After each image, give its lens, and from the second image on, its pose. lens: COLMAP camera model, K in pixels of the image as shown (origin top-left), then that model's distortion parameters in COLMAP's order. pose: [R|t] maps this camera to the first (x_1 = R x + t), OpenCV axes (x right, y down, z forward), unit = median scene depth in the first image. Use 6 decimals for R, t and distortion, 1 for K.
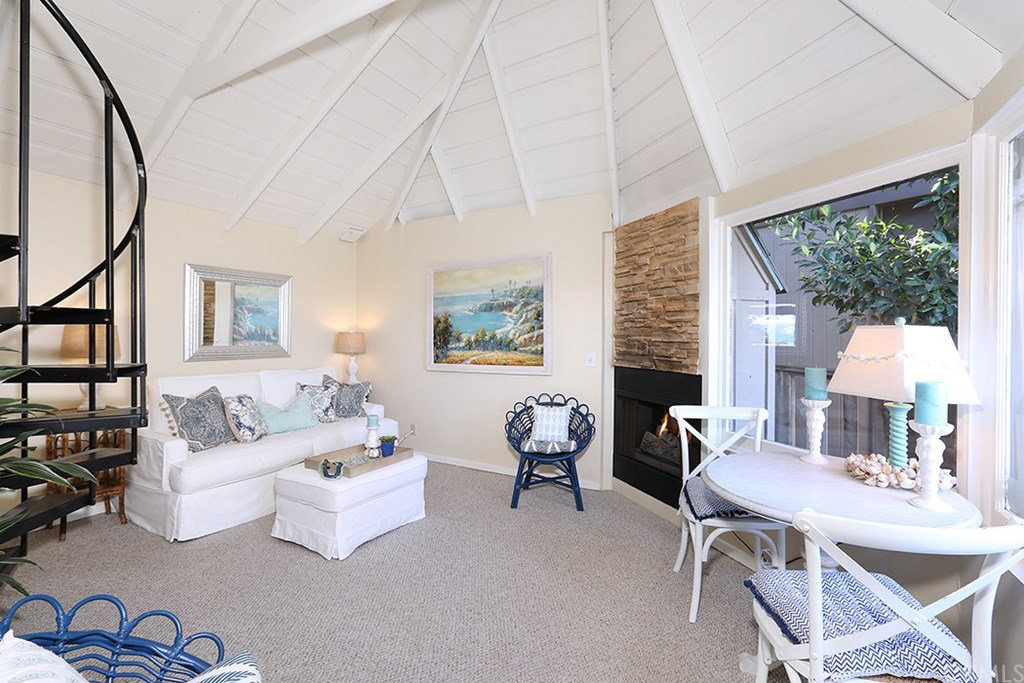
lens RADIAL K [[464.0, 0, 512.4], [0, 464.0, 338.2], [0, 0, 1]] dist [-0.000565, 0.000146]
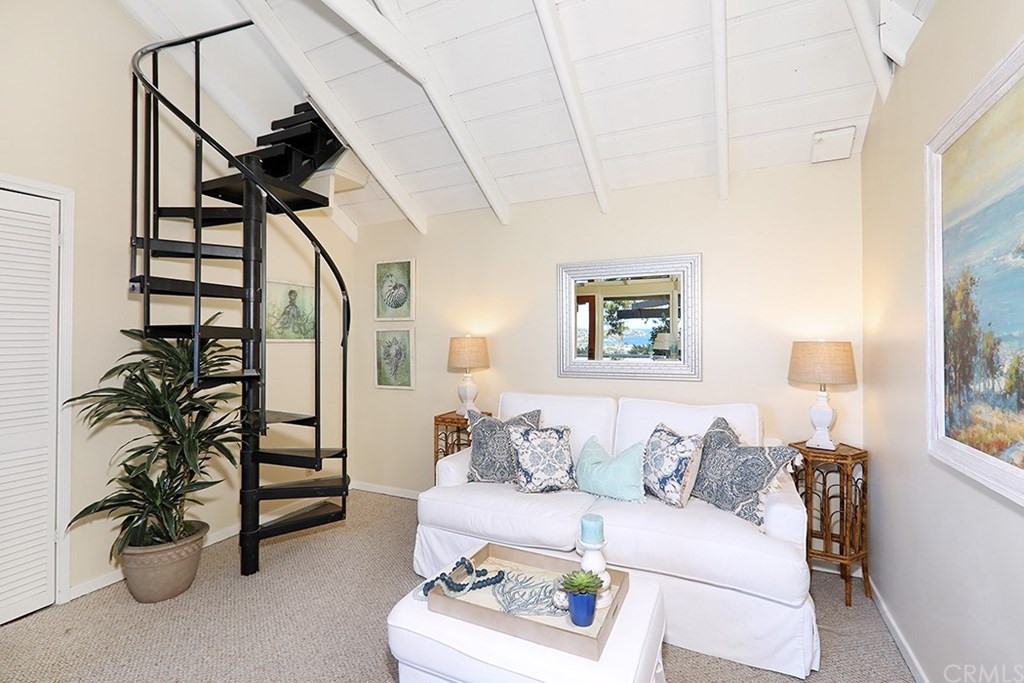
lens RADIAL K [[464.0, 0, 512.4], [0, 464.0, 342.2], [0, 0, 1]] dist [-0.000565, 0.000146]
pose [[0.073999, -0.006648, -0.997236, 0.147002], [-0.005407, 0.999960, -0.007067, -0.008019], [0.997244, 0.005915, 0.073961, 0.766866]]
